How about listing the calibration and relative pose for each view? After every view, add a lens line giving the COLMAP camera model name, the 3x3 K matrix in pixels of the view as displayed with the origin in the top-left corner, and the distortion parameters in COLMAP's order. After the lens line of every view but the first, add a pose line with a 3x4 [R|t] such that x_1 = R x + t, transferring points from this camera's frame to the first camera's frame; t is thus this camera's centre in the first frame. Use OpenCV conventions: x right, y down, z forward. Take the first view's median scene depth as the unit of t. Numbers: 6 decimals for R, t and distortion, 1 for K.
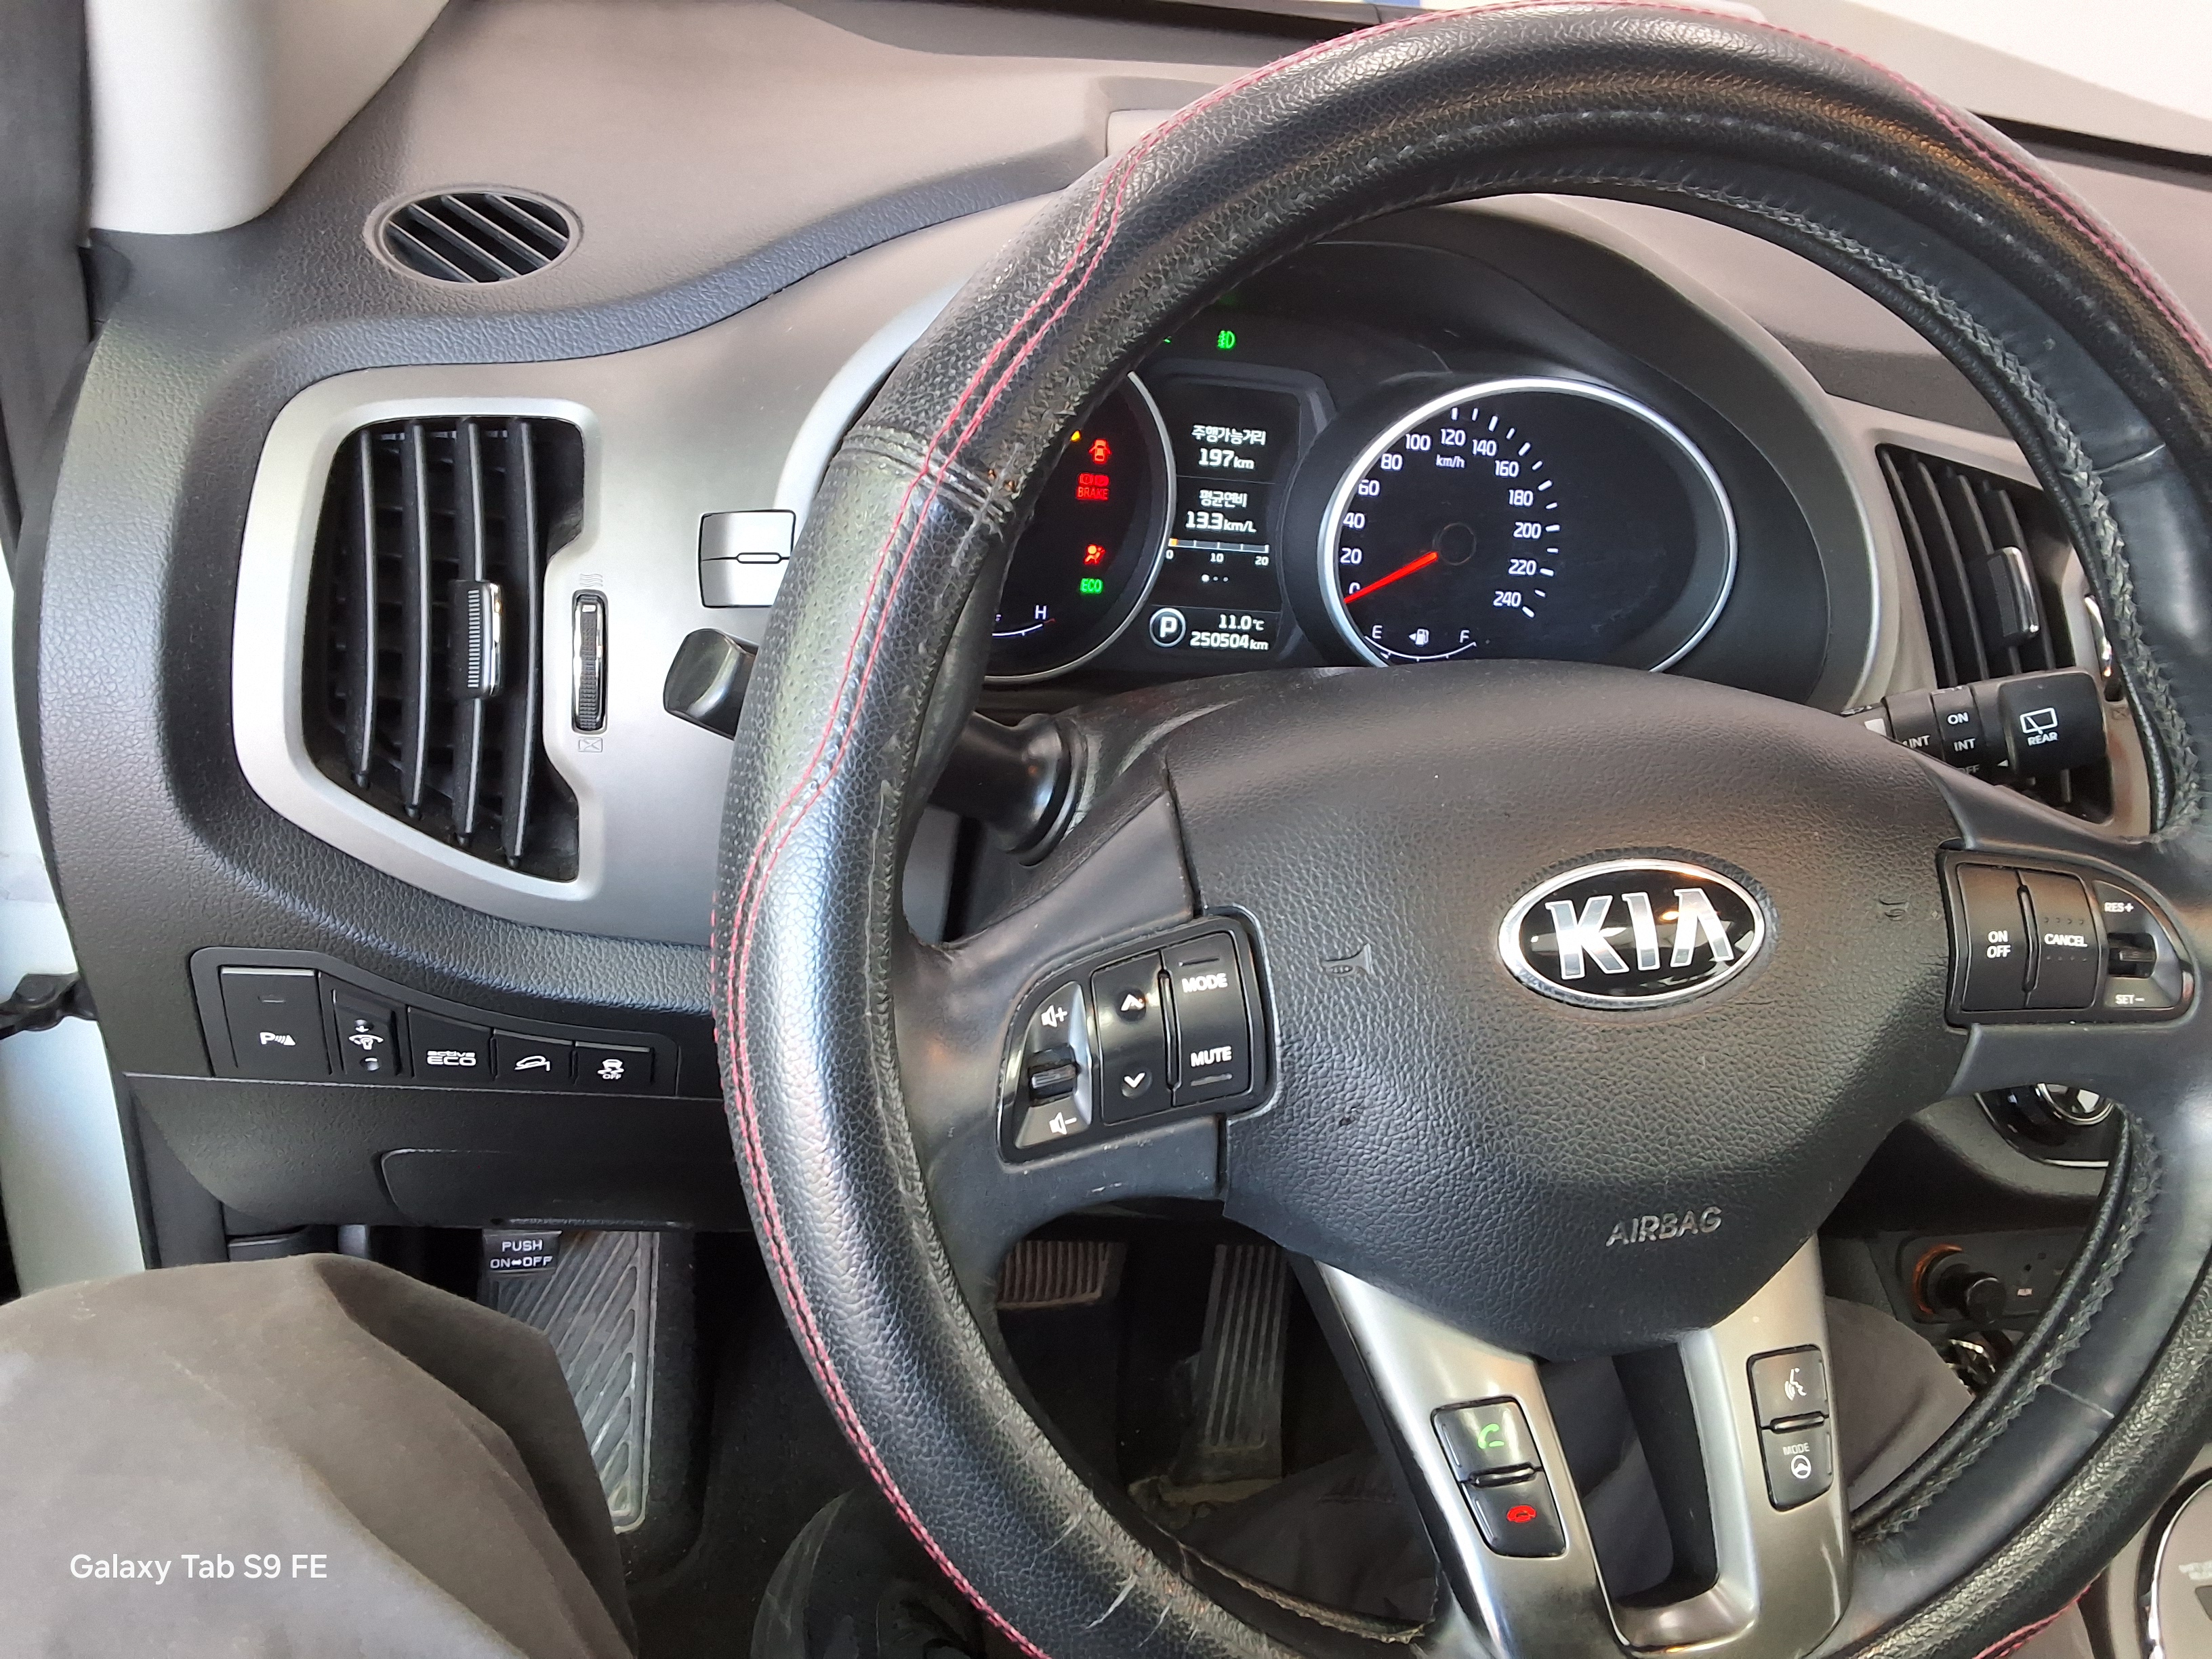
lens RADIAL K [[1708.6, 0, 1106.0], [0, 1708.6, 829.5], [0, 0, 1]] dist [0.100766, -0.159393]
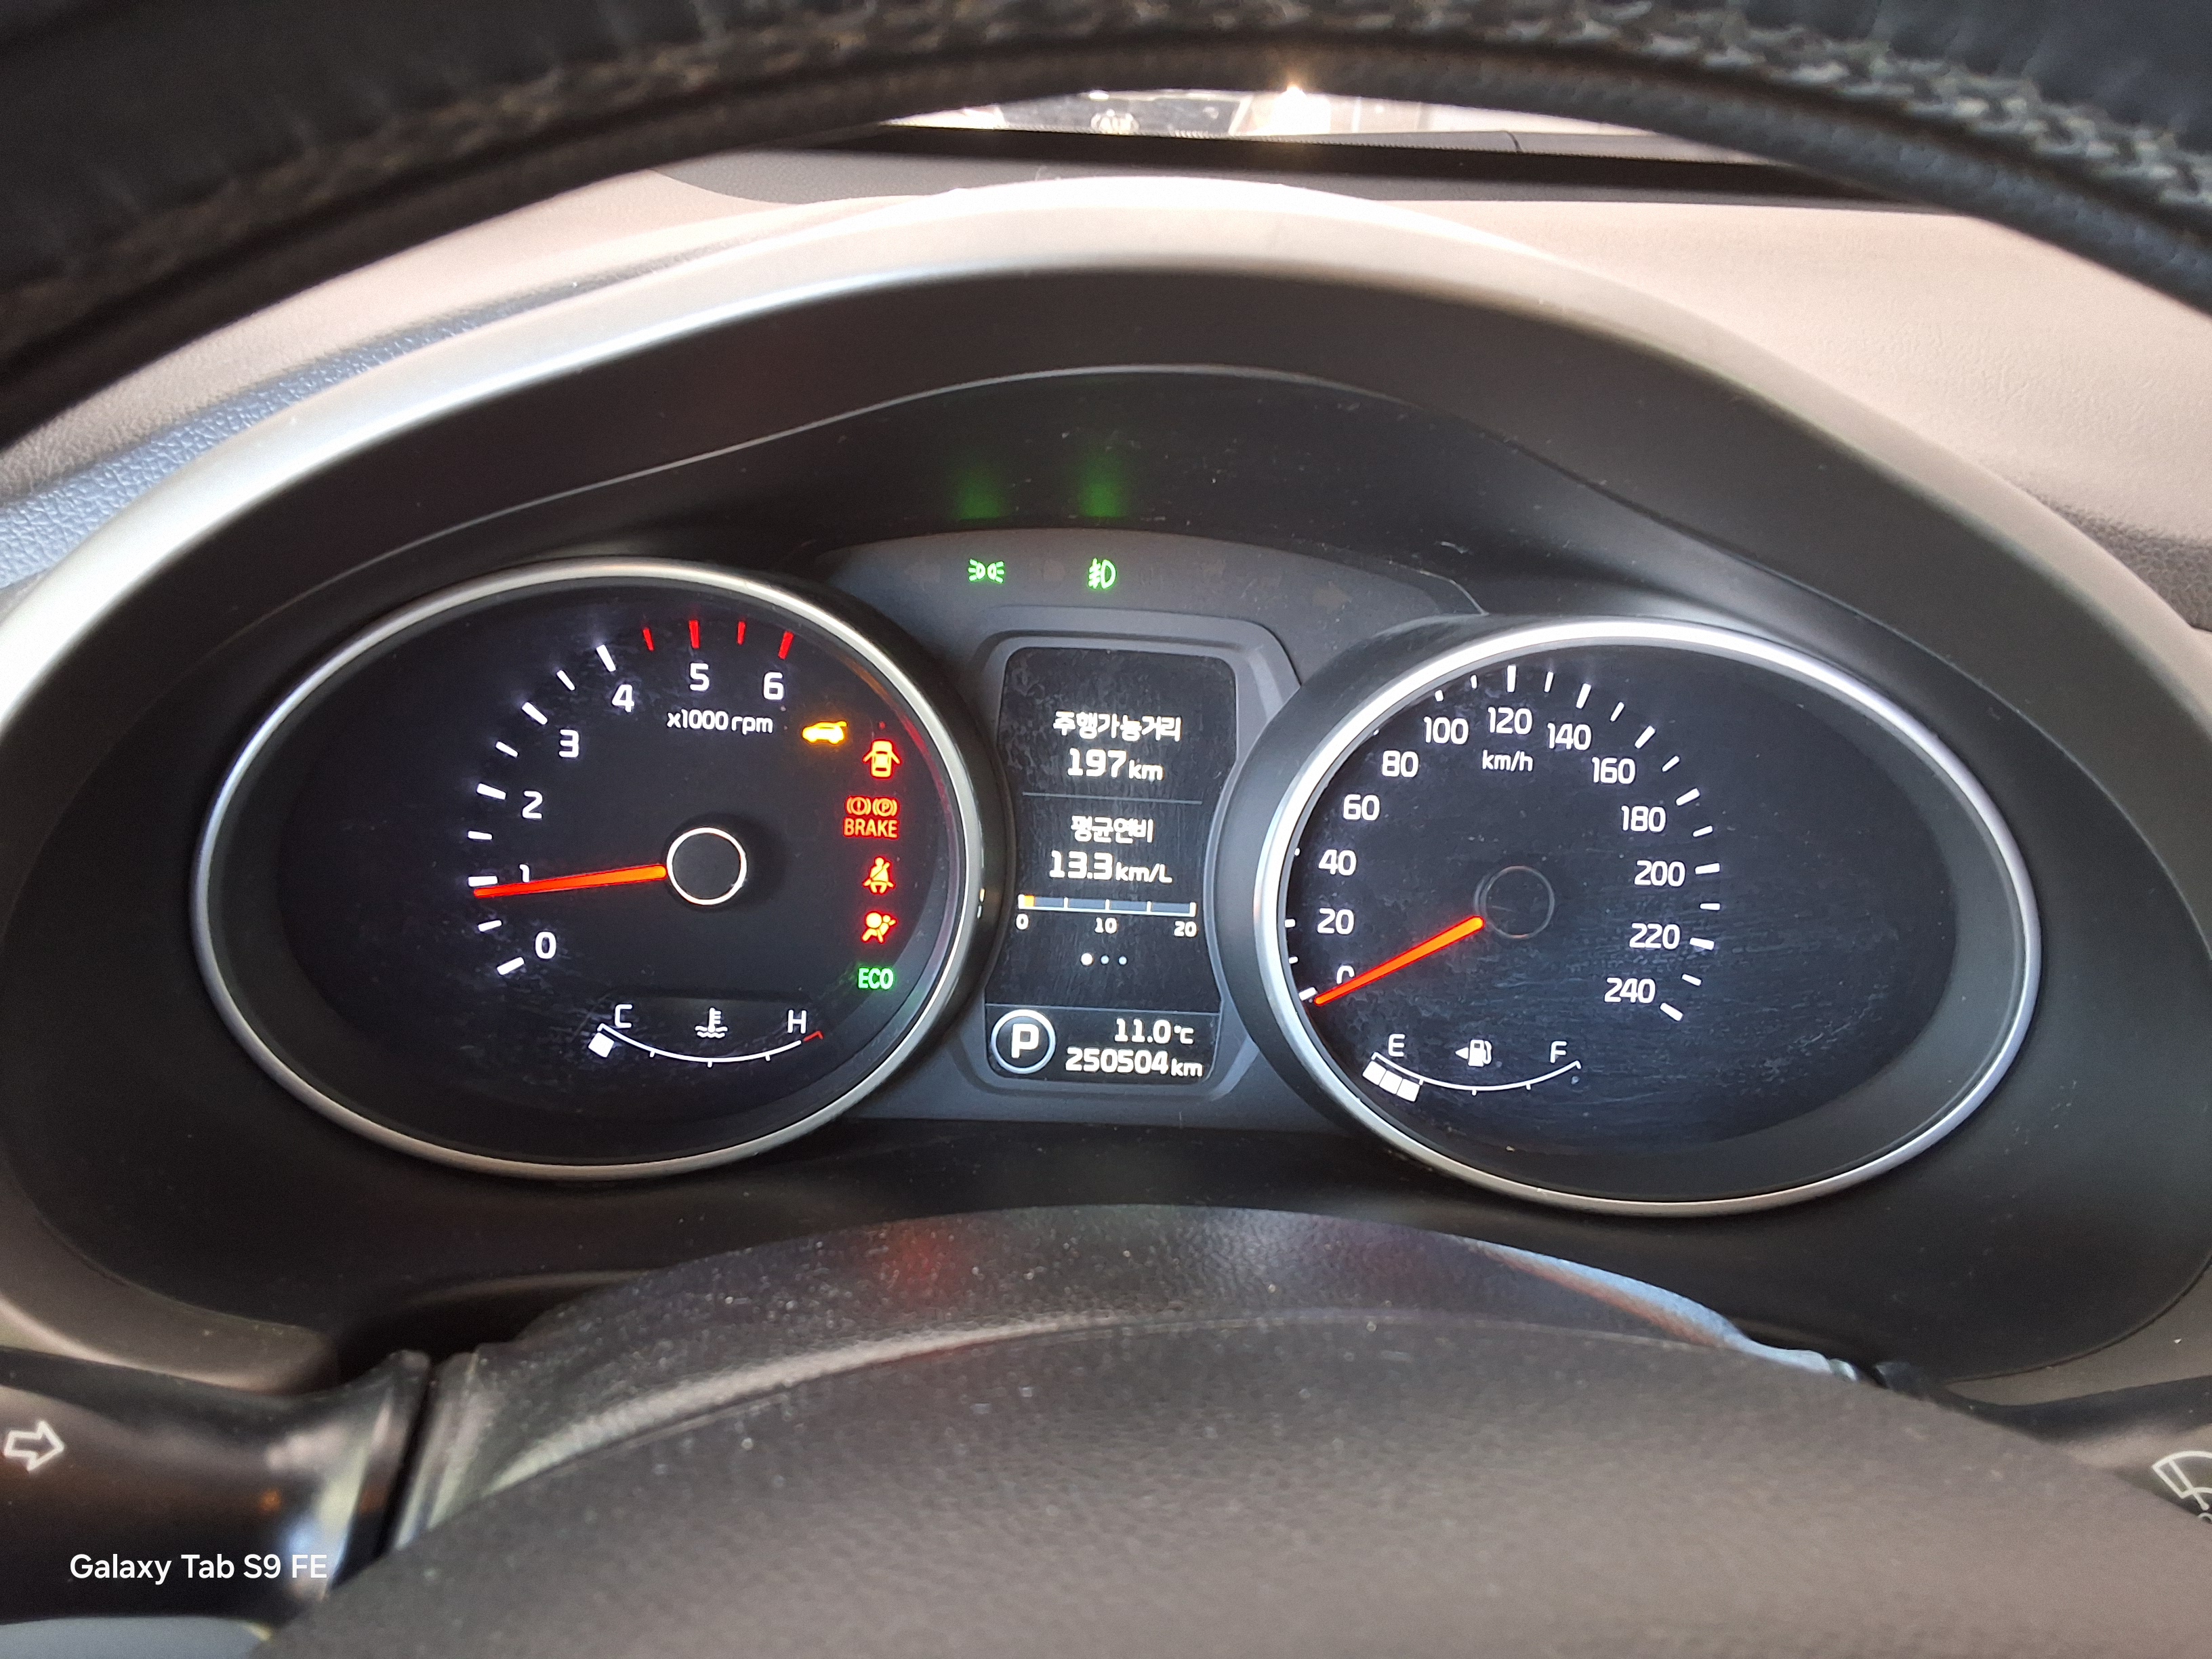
lens RADIAL K [[1708.6, 0, 1106.0], [0, 1708.6, 829.5], [0, 0, 1]] dist [0.100766, -0.159393]
pose [[0.981669, -0.009820, -0.190341, 0.178190], [-0.015675, 0.991129, -0.131978, -0.112686], [0.189948, 0.132542, 0.972806, 0.414749]]
